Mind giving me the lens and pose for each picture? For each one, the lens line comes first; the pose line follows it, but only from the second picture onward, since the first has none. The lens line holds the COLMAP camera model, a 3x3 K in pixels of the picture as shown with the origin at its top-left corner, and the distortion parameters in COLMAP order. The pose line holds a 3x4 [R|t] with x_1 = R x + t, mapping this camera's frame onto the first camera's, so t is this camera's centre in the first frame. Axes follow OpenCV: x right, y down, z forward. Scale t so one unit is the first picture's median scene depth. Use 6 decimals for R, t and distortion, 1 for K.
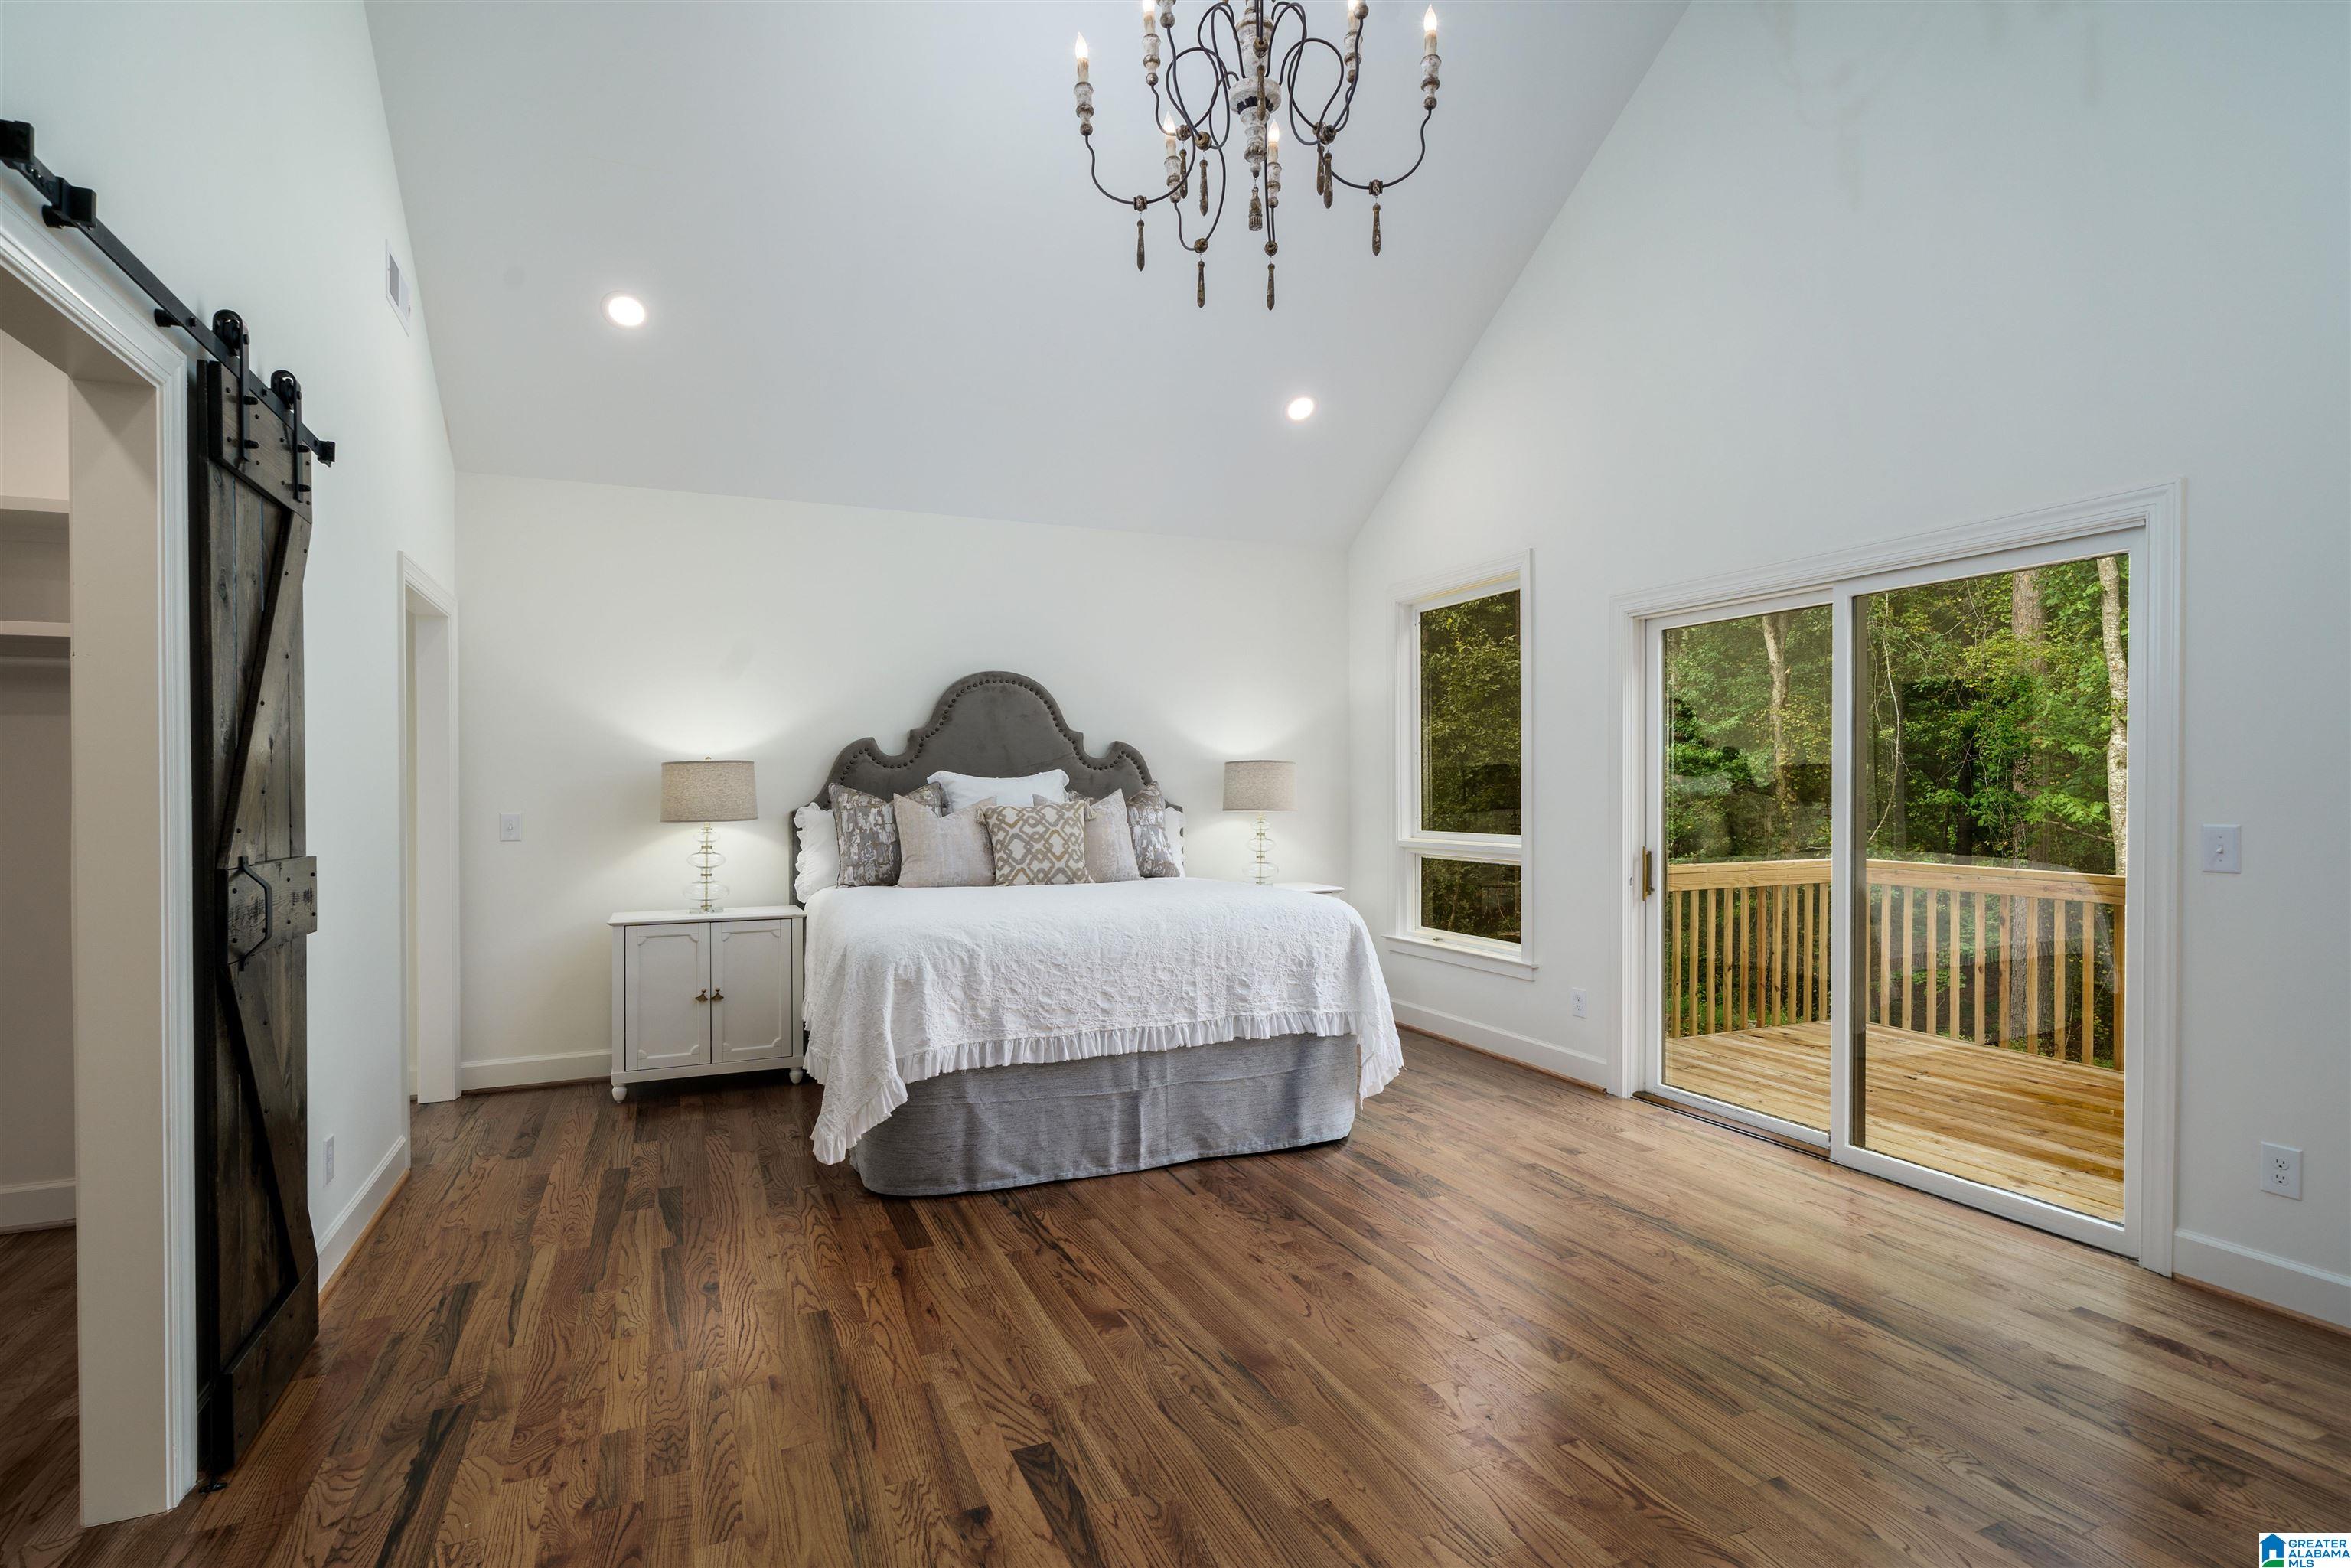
lens RADIAL K [[1175.1, 0, 1169.5], [0, 1175.1, 802.6], [0, 0, 1]] dist [0.004562, 0.001117]
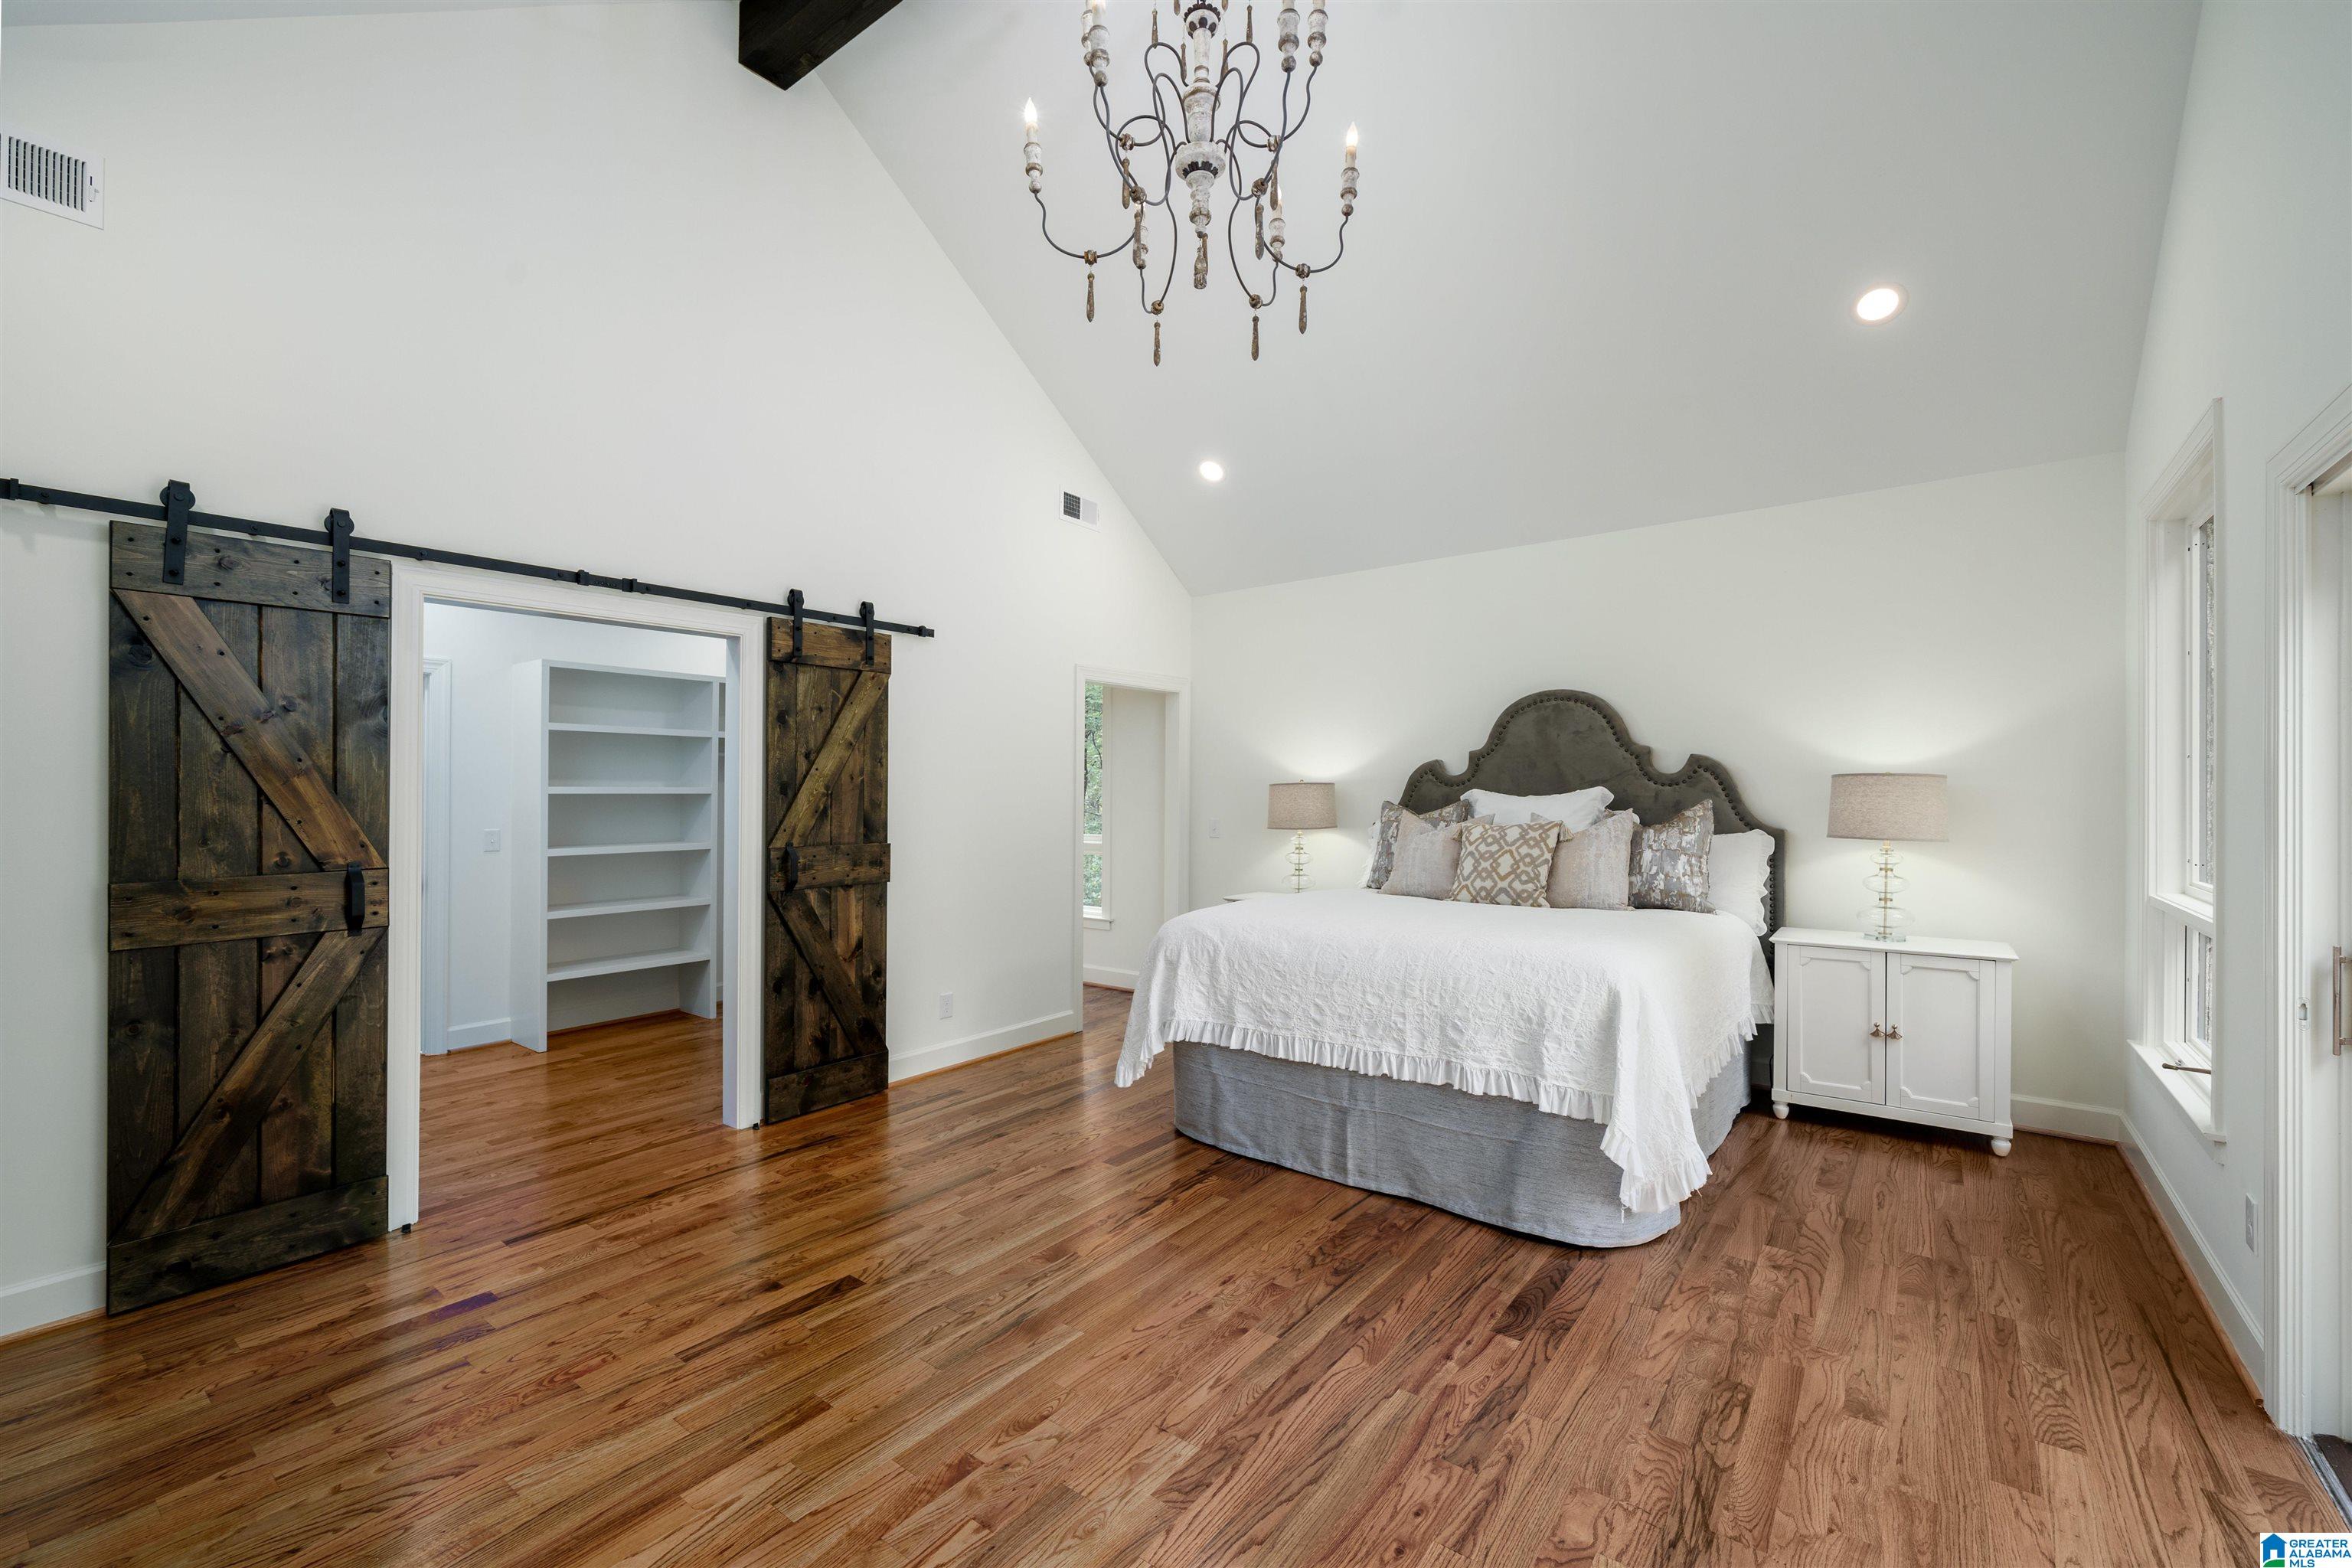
lens RADIAL K [[992.7, 0, 1167.8], [0, 992.7, 790.8], [0, 0, 1]] dist [0.001000, 0.000341]
pose [[0.470528, 0.000610, -0.882385, 0.659492], [-0.009126, 0.999950, -0.004176, -0.026801], [0.882338, 0.010017, 0.470510, 0.443821]]
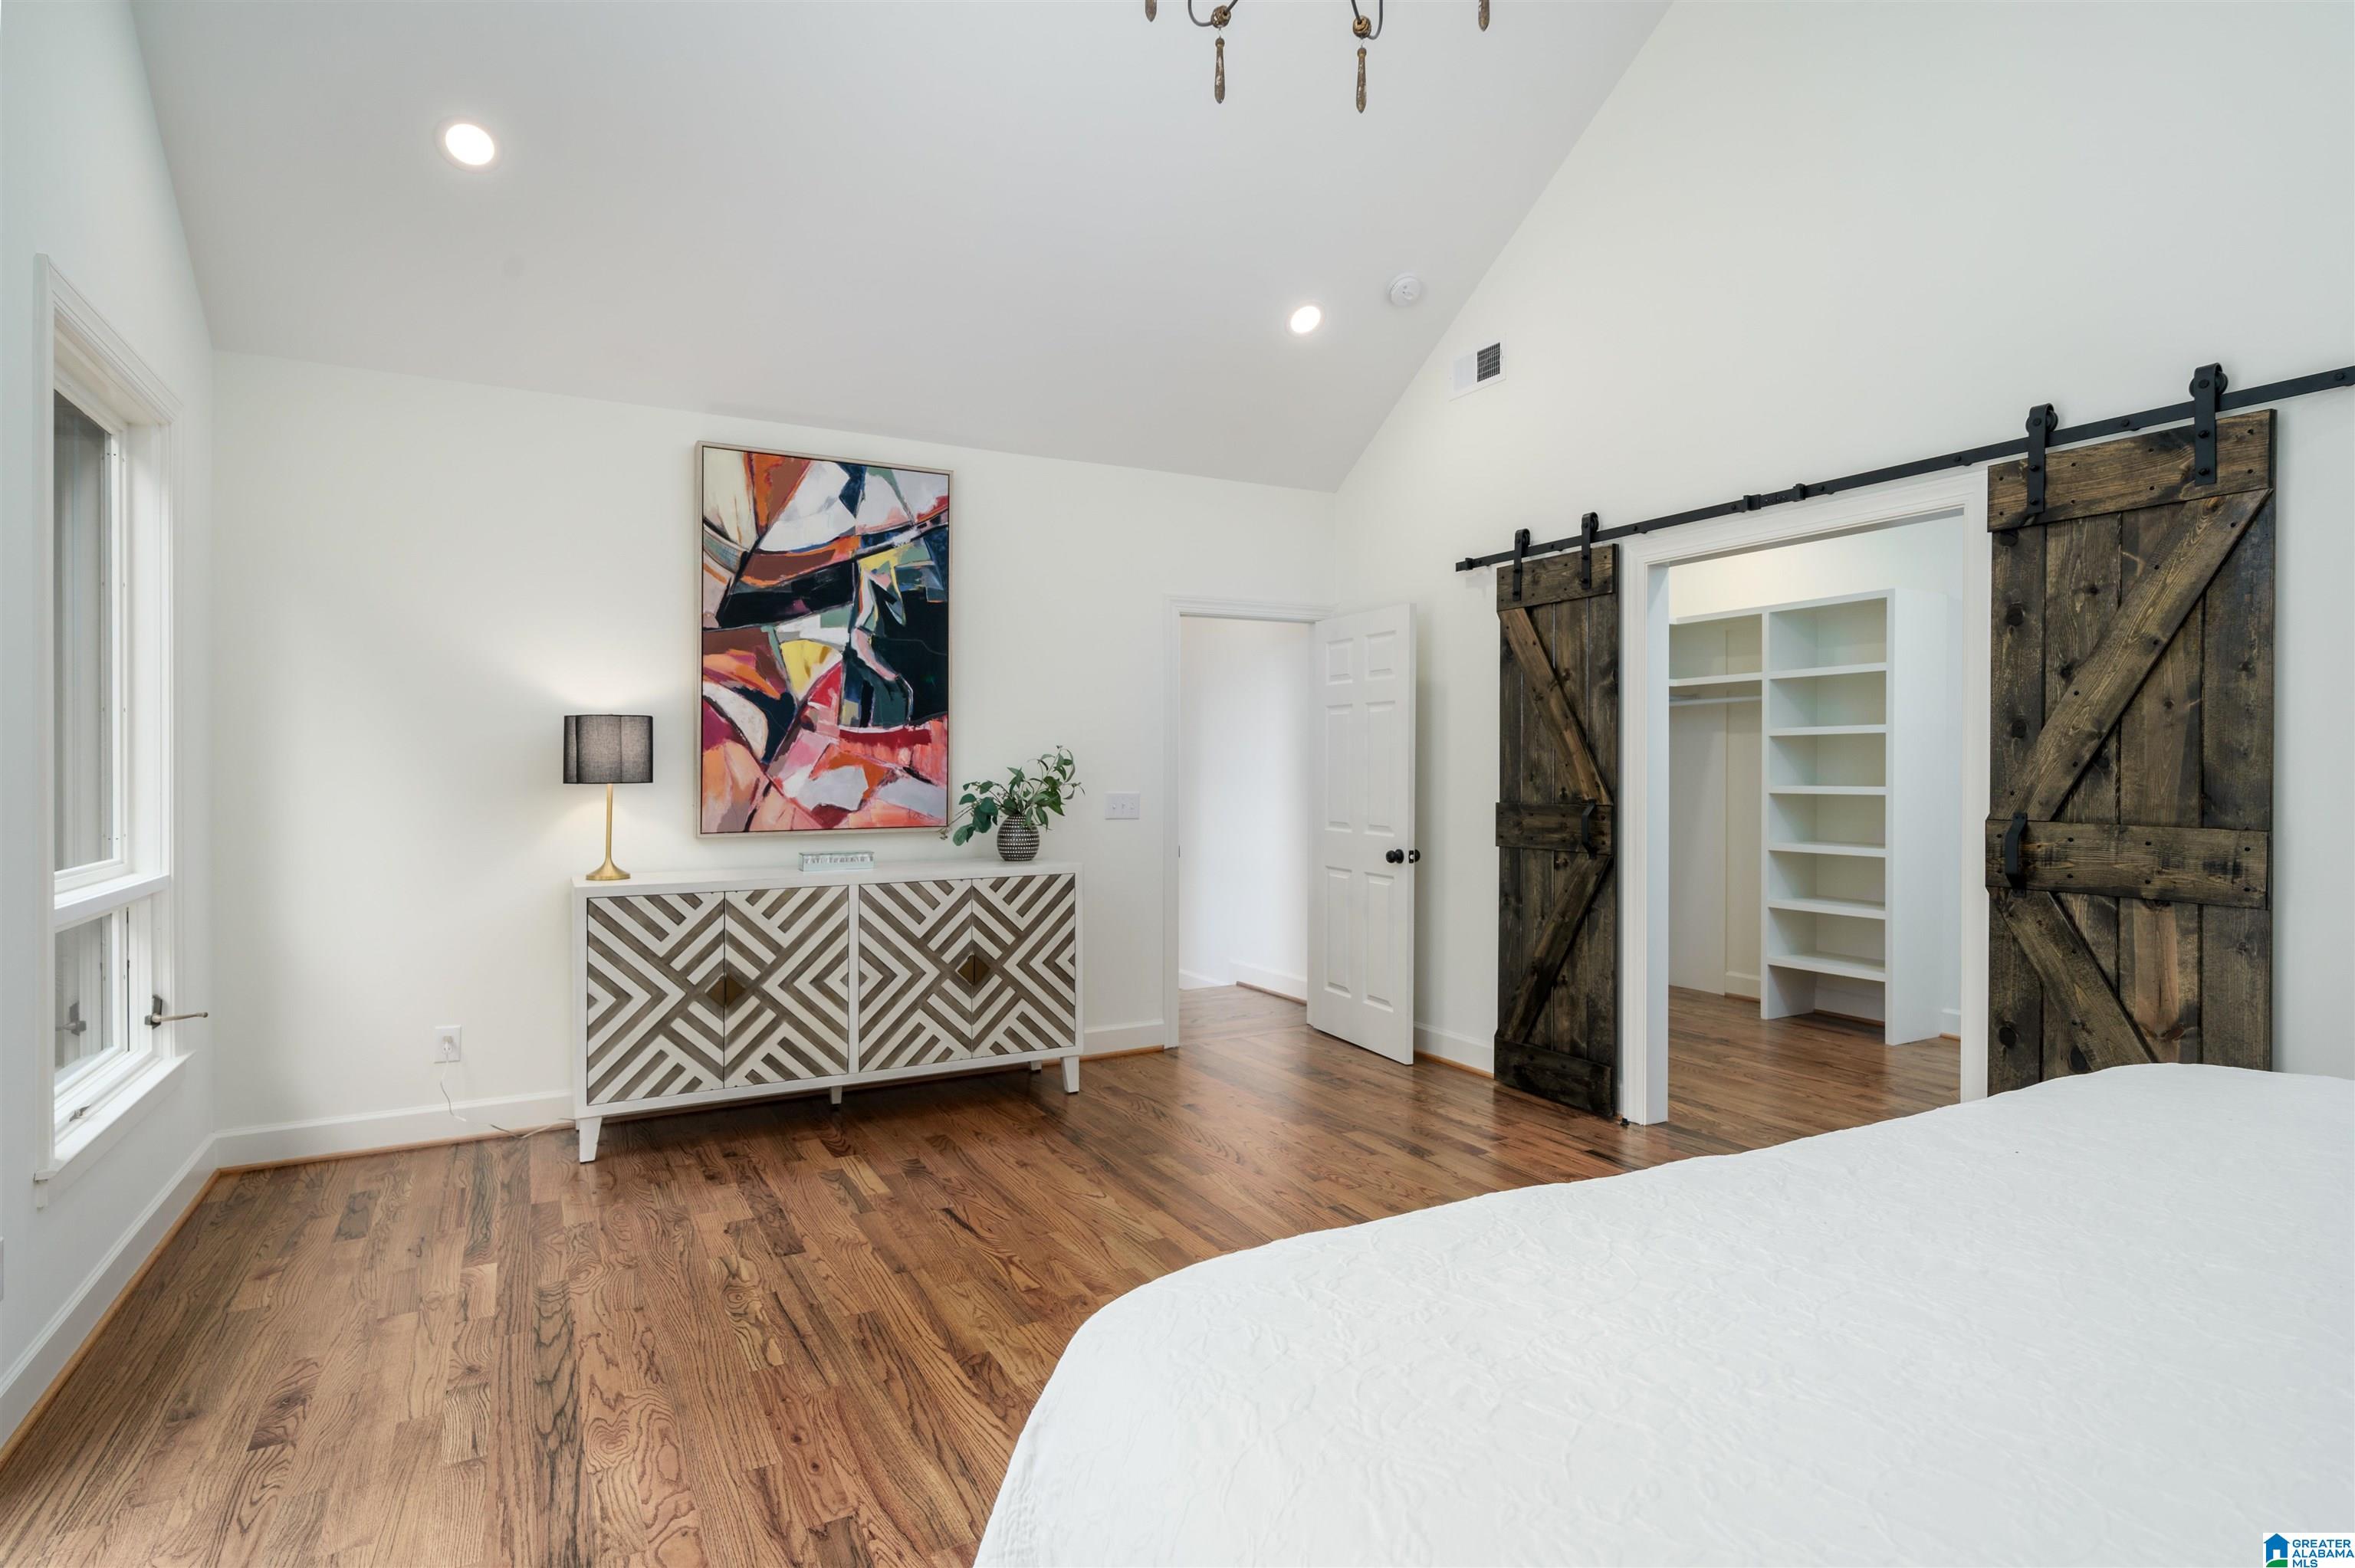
lens RADIAL K [[1176.9, 0, 1141.6], [0, 1176.9, 747.6], [0, 0, 1]] dist [0.004562, 0.001117]
pose [[-0.998233, 0.007138, -0.058991, 0.173155], [0.007143, 0.999974, 0.000123, -0.020624], [0.058990, -0.000298, -0.998259, 1.339594]]
